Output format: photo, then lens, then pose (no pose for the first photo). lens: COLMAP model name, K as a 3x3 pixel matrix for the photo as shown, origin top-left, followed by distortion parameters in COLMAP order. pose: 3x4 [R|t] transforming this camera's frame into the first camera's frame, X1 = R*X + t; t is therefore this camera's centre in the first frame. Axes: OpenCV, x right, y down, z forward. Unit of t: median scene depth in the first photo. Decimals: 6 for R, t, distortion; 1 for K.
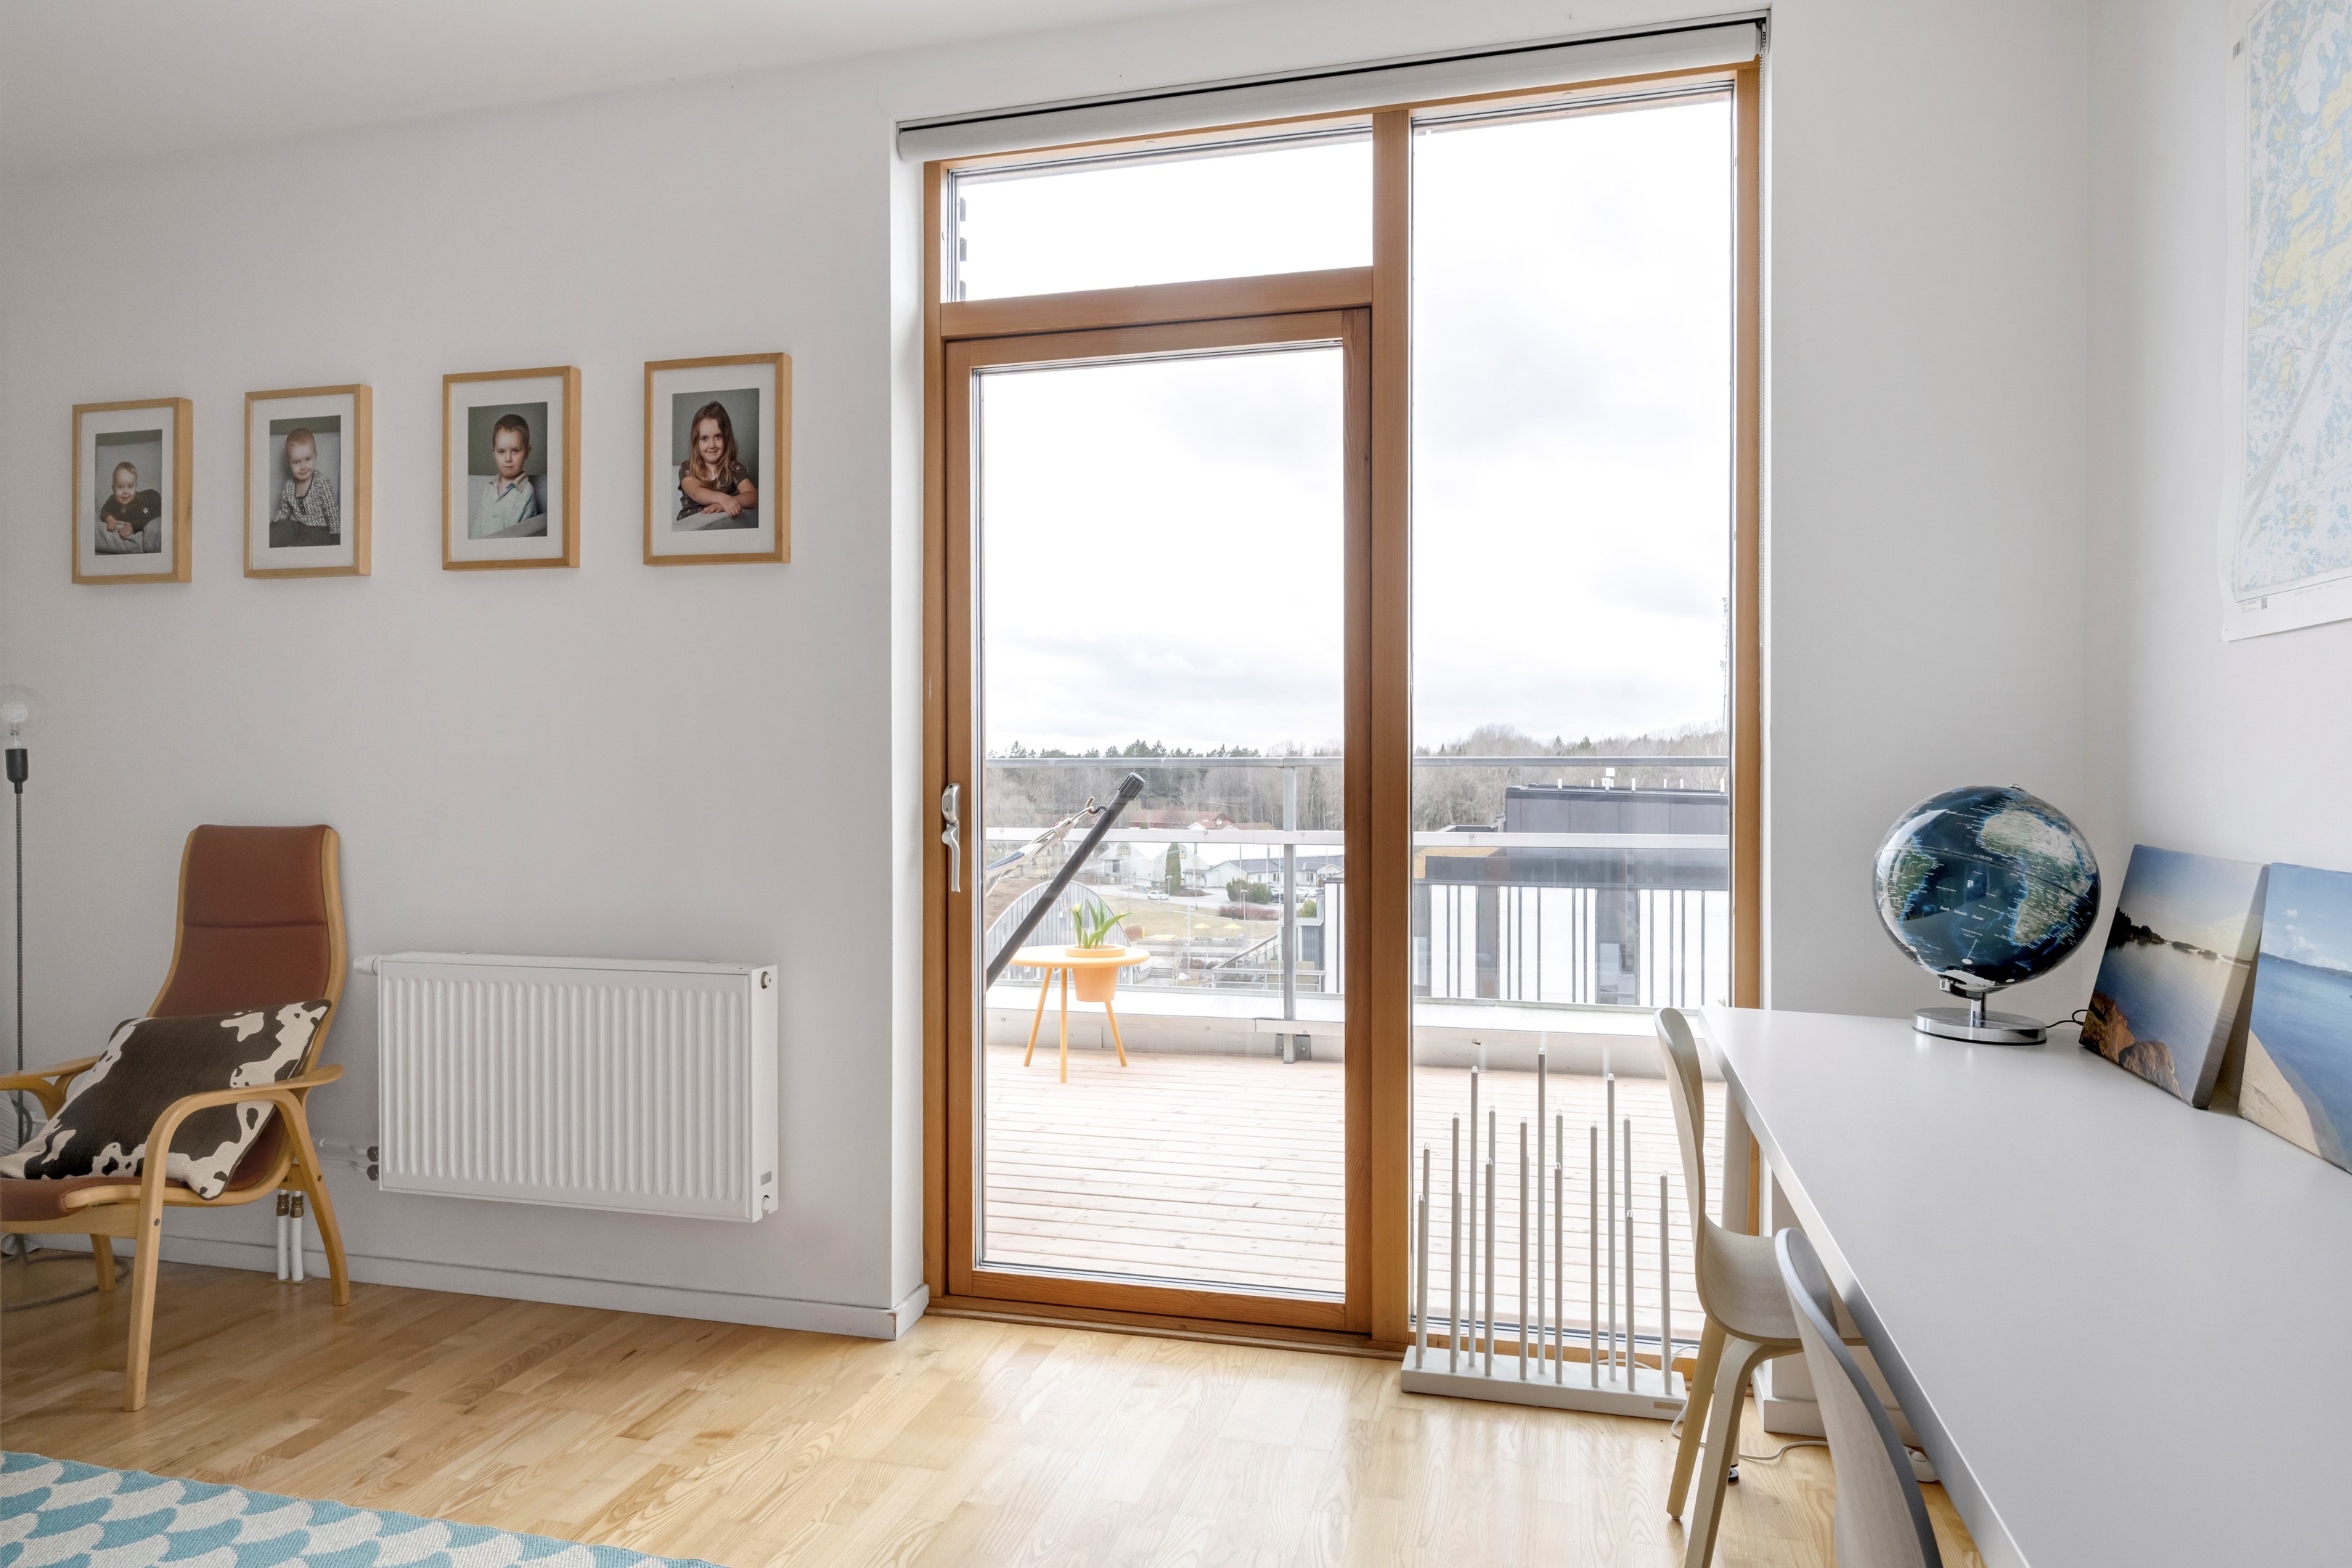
lens RADIAL K [[1465.4, 0, 1175.7], [0, 1465.4, 789.0], [0, 0, 1]] dist [0.005171, -0.007132]
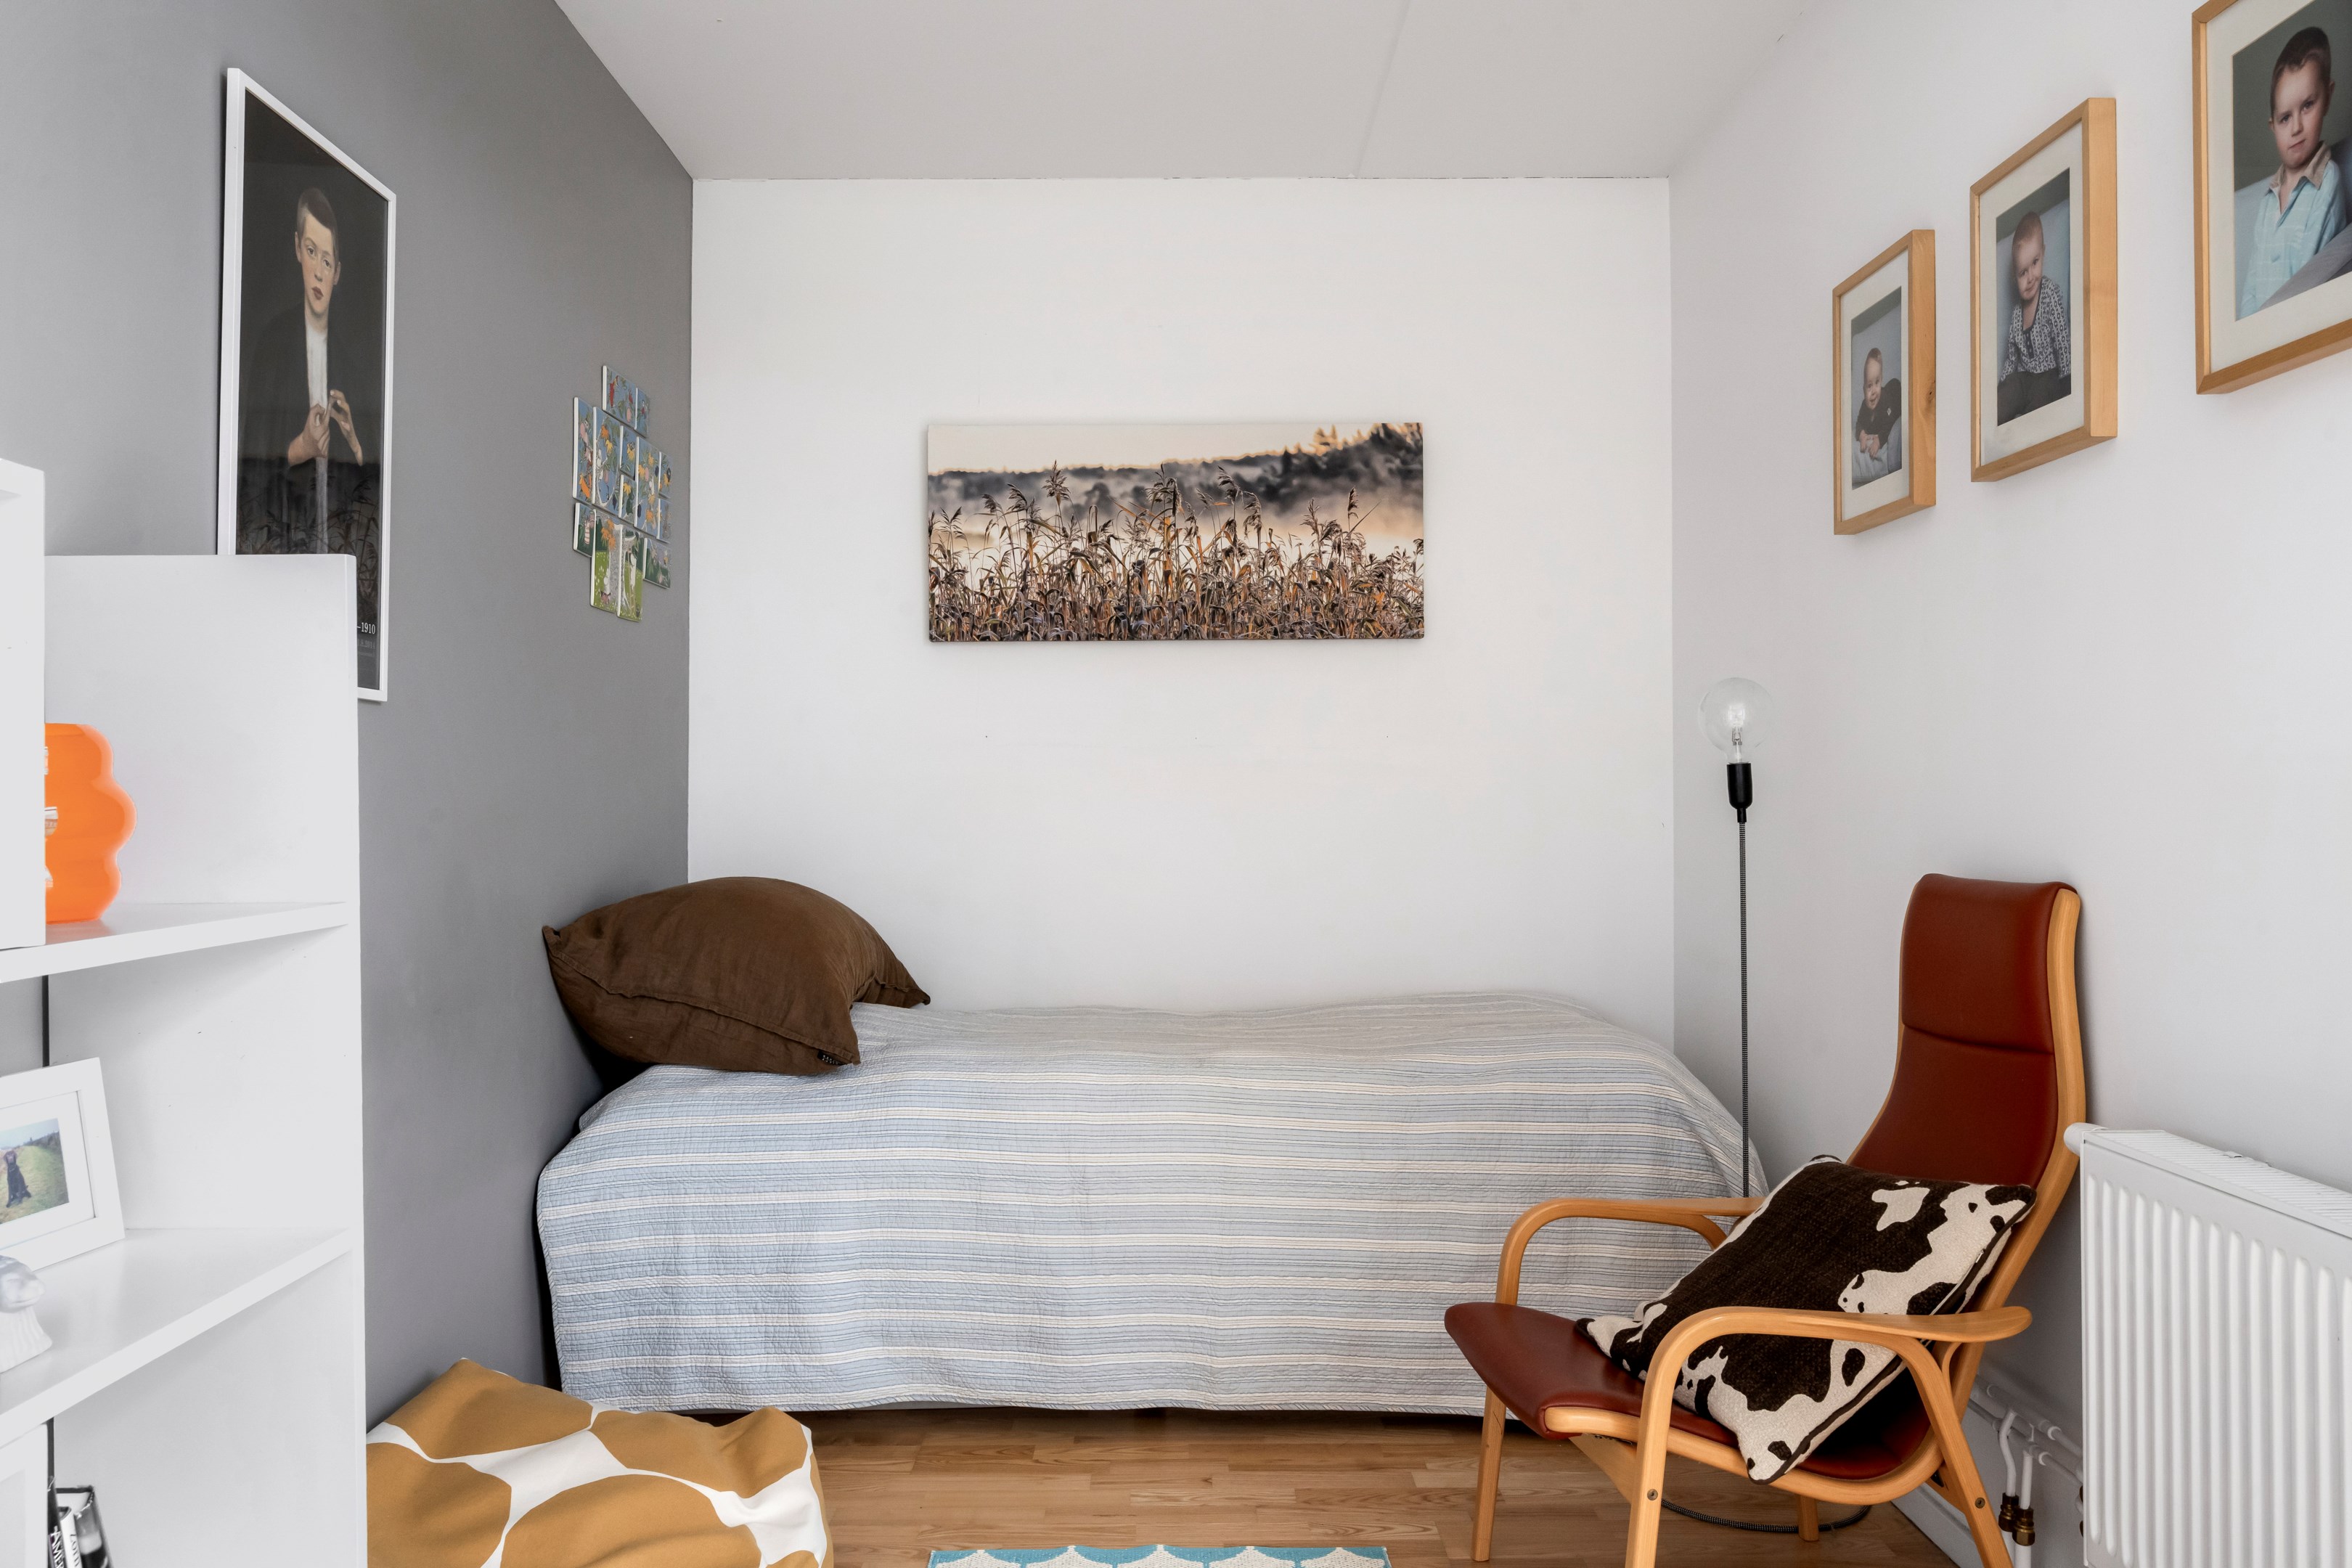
lens RADIAL K [[1741.3, 0, 1177.9], [0, 1741.3, 787.2], [0, 0, 1]] dist [-0.002602, -0.001275]
pose [[0.278881, -0.007763, -0.960294, -0.018395], [-0.011842, 0.999863, -0.011522, -0.001544], [0.960253, 0.014585, 0.278751, 0.494965]]
